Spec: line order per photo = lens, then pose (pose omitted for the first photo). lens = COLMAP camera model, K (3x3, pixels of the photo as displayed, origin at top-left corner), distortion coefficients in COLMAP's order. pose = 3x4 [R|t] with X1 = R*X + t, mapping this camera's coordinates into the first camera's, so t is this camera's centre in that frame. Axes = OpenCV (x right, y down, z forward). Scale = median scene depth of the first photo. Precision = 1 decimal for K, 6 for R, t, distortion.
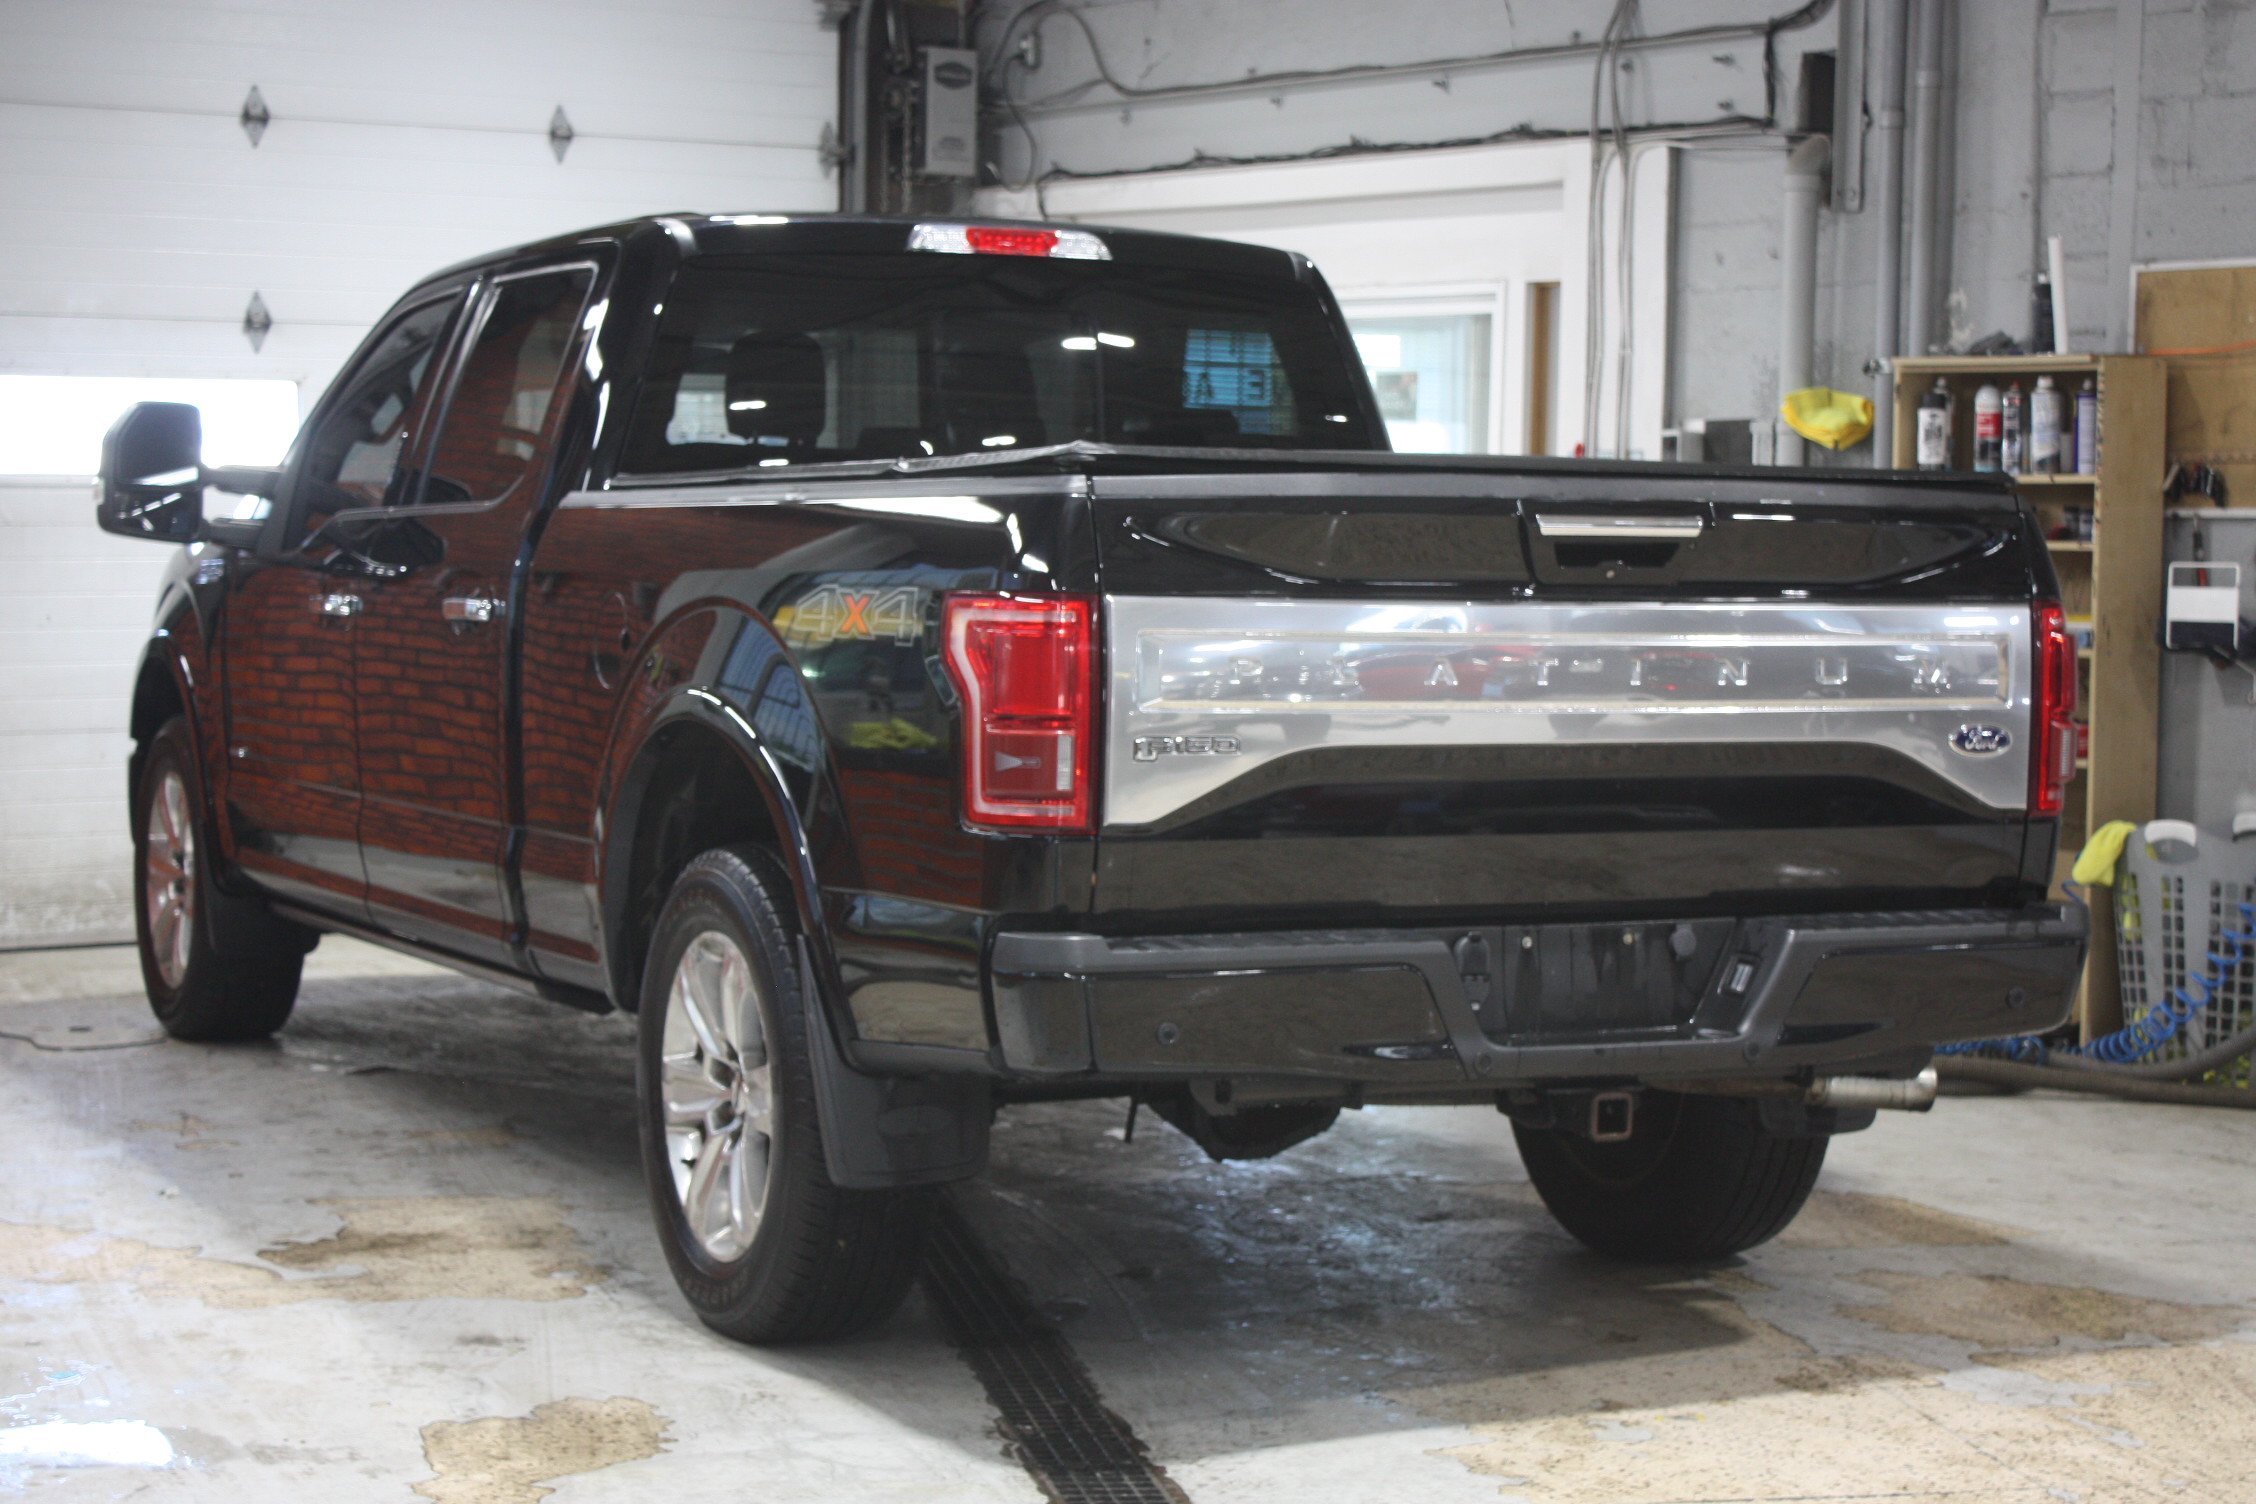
lens RADIAL K [[4246.7, 0, 1125.1], [0, 4246.7, 746.0], [0, 0, 1]] dist [0.064311, 0.000000]
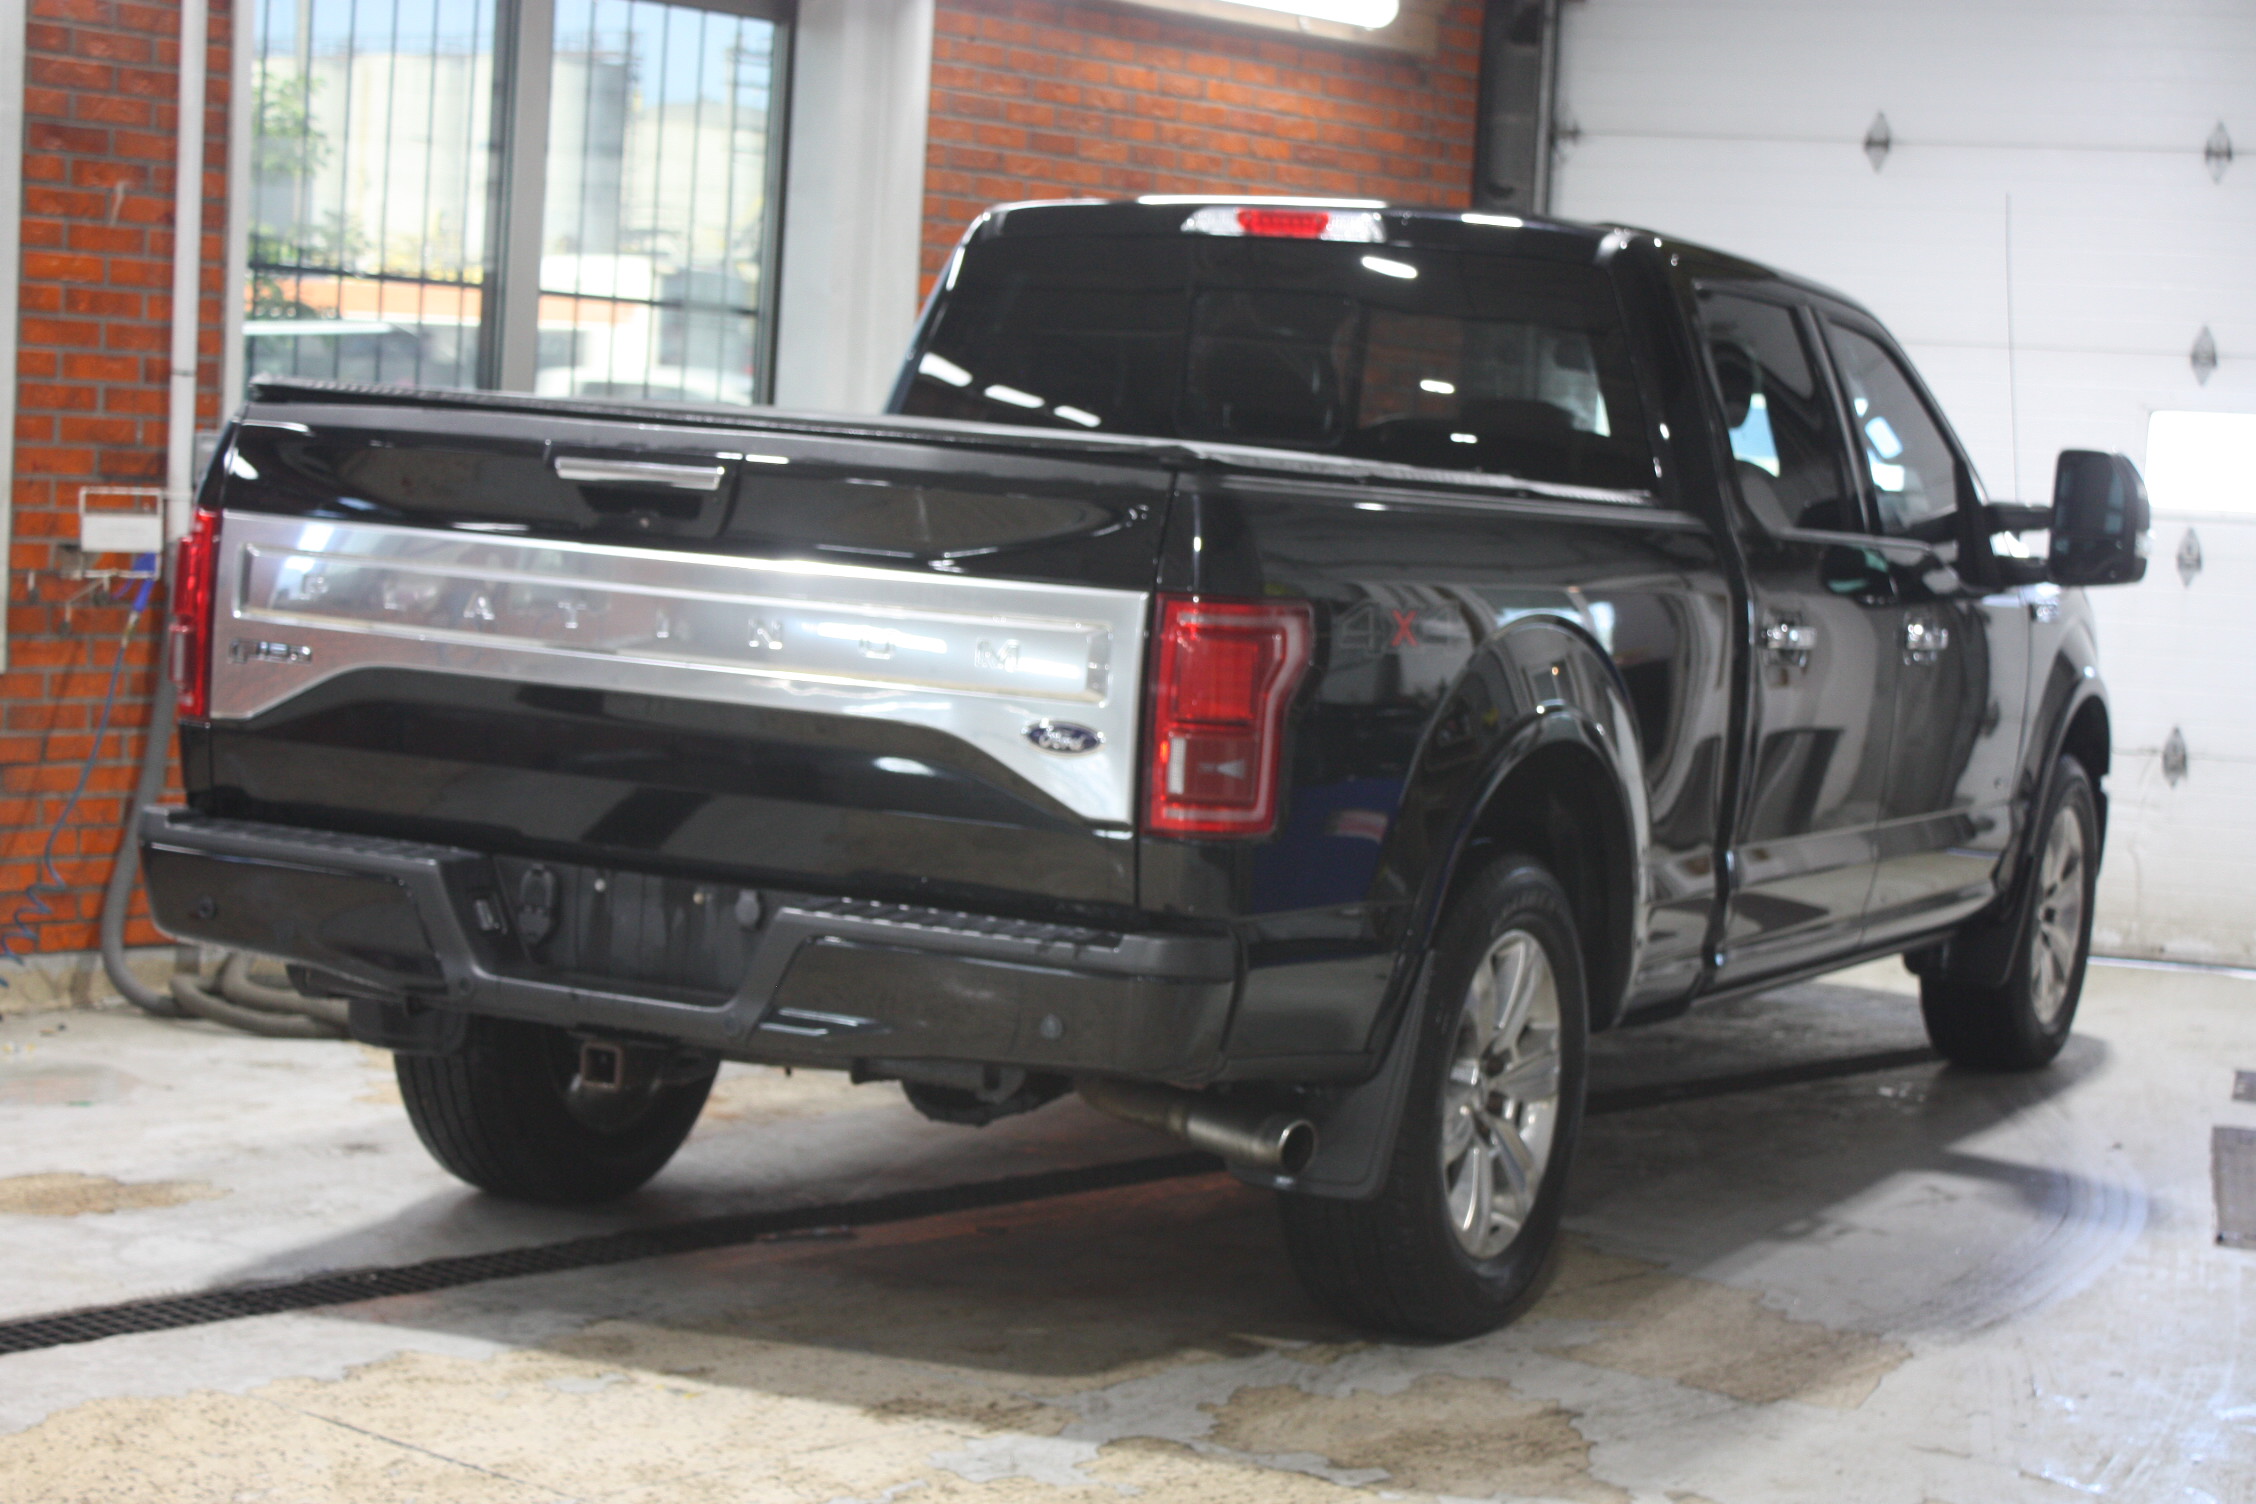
lens RADIAL K [[4204.6, 0, 1120.0], [0, 4204.6, 749.2], [0, 0, 1]] dist [0.063129, 0.000000]
pose [[0.615633, 0.085320, -0.783401, 0.941047], [-0.102109, 0.994378, 0.028055, -0.026267], [0.781390, 0.062721, 0.620883, 0.472314]]
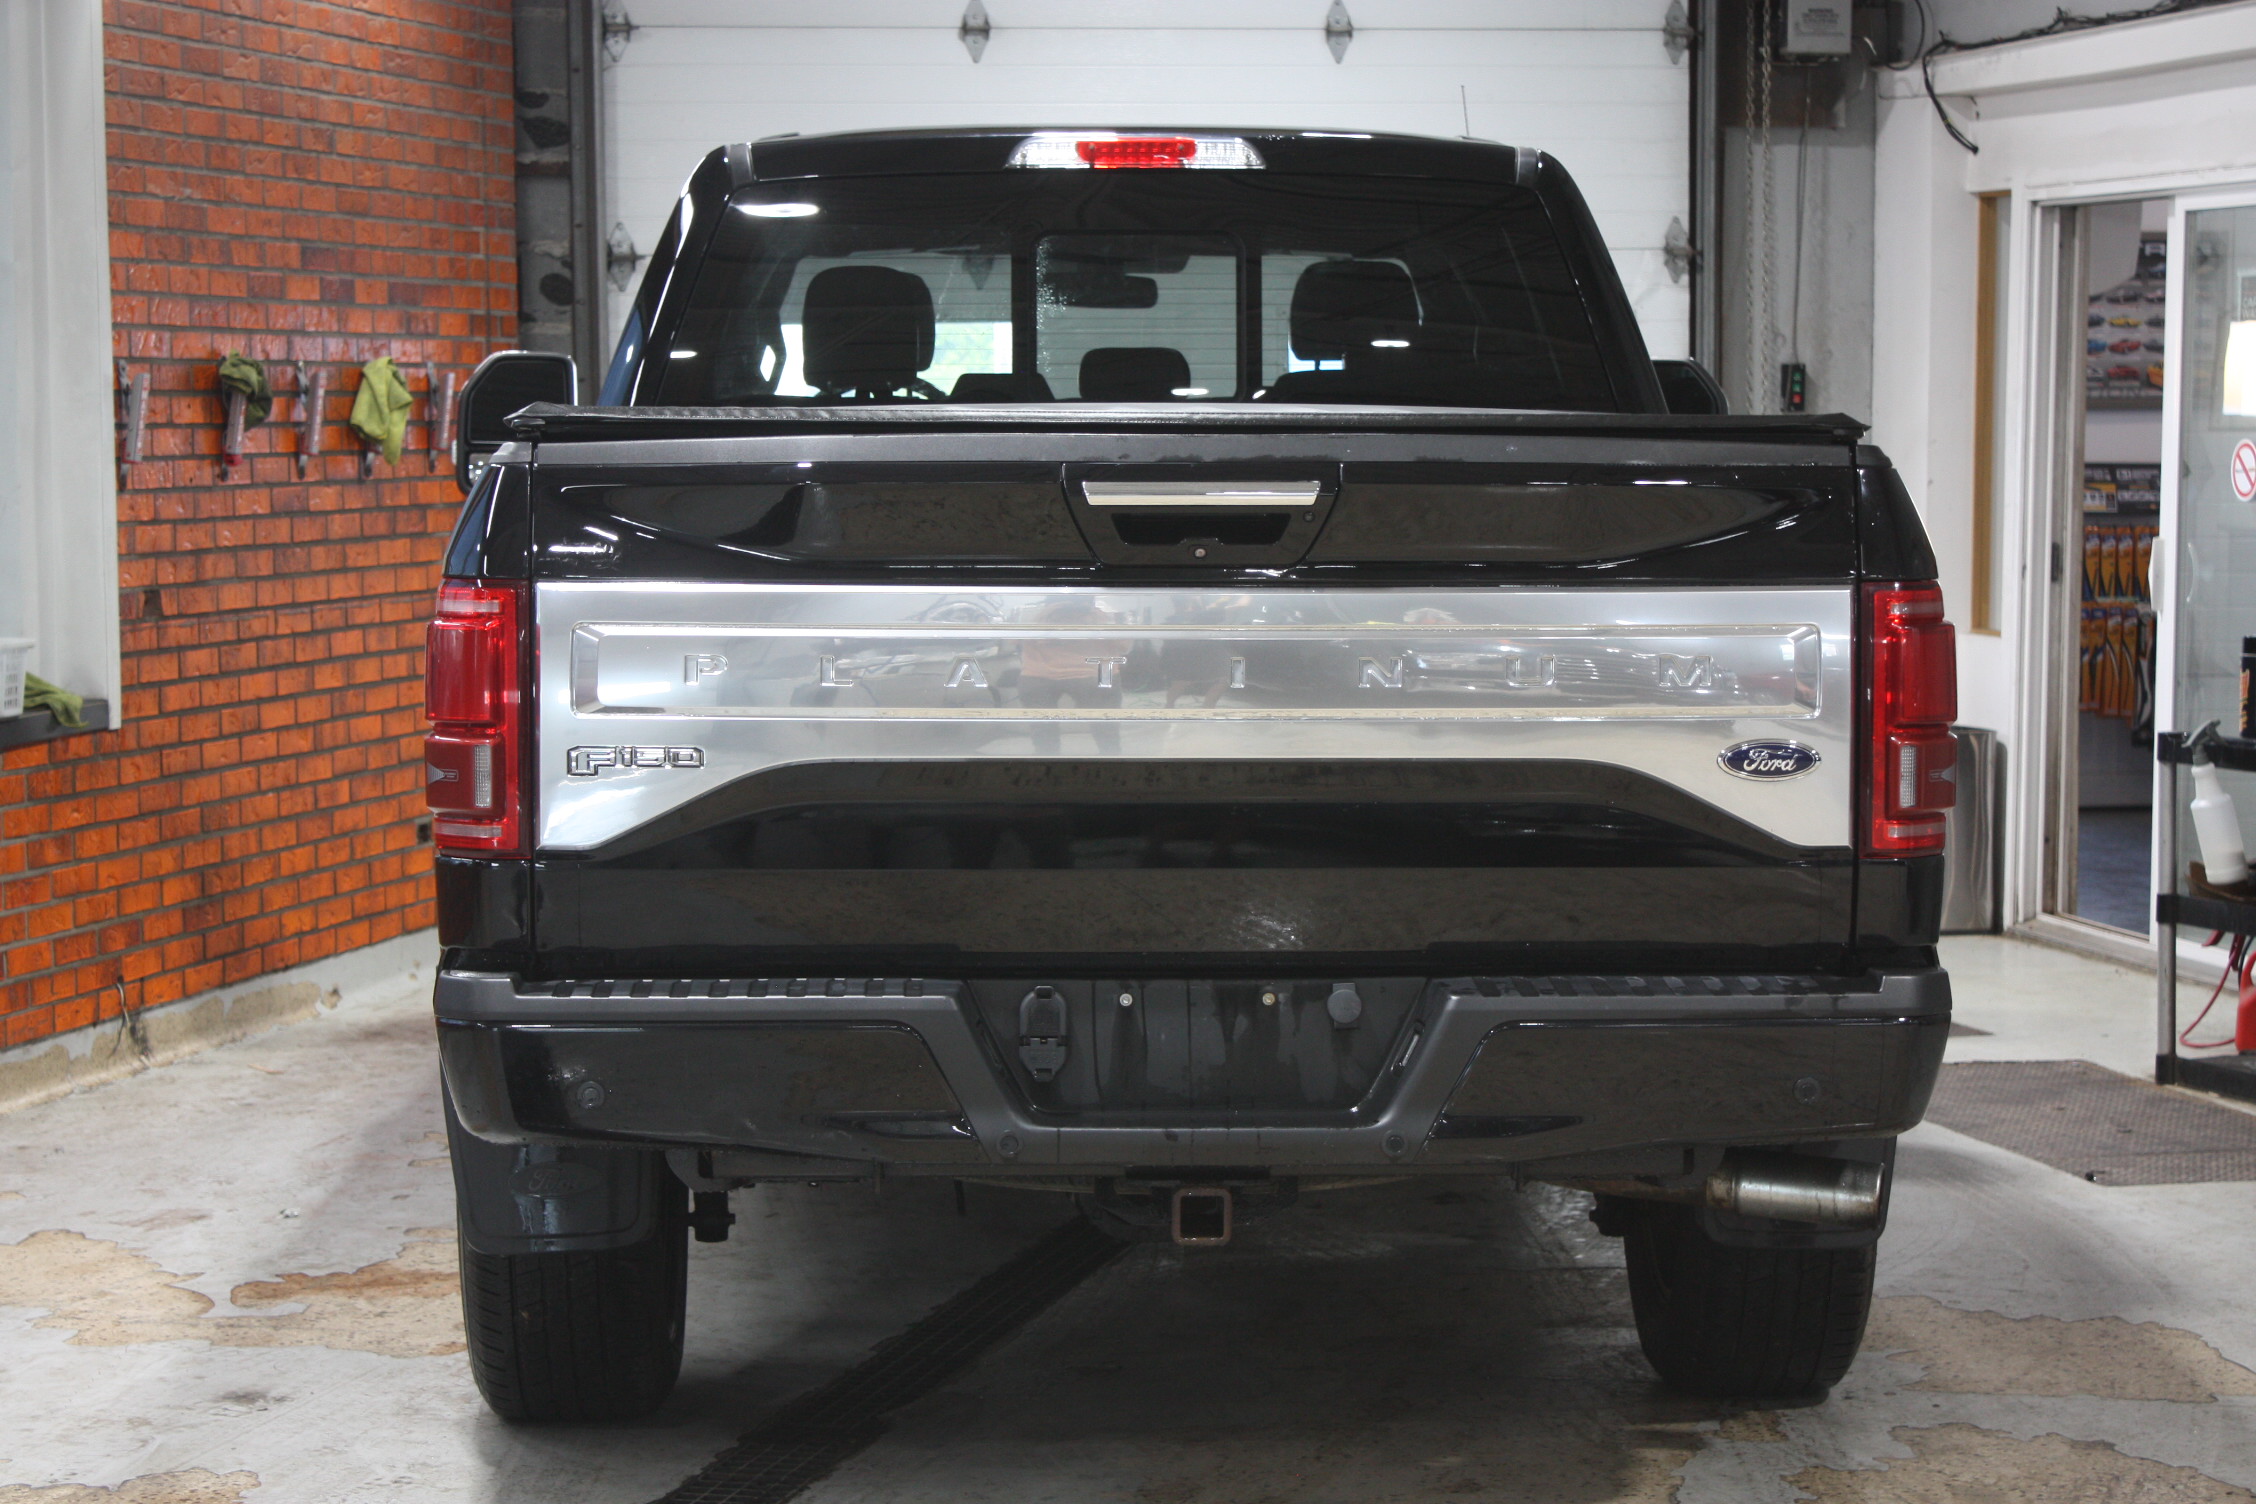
lens RADIAL K [[4796.1, 0, 1135.3], [0, 4796.1, 761.2], [0, 0, 1]] dist [0.026603, 0.000000]
pose [[0.918362, 0.012867, -0.395532, 0.459169], [-0.007971, 0.999870, 0.014021, -0.012964], [0.395661, -0.009724, 0.918345, 0.148548]]
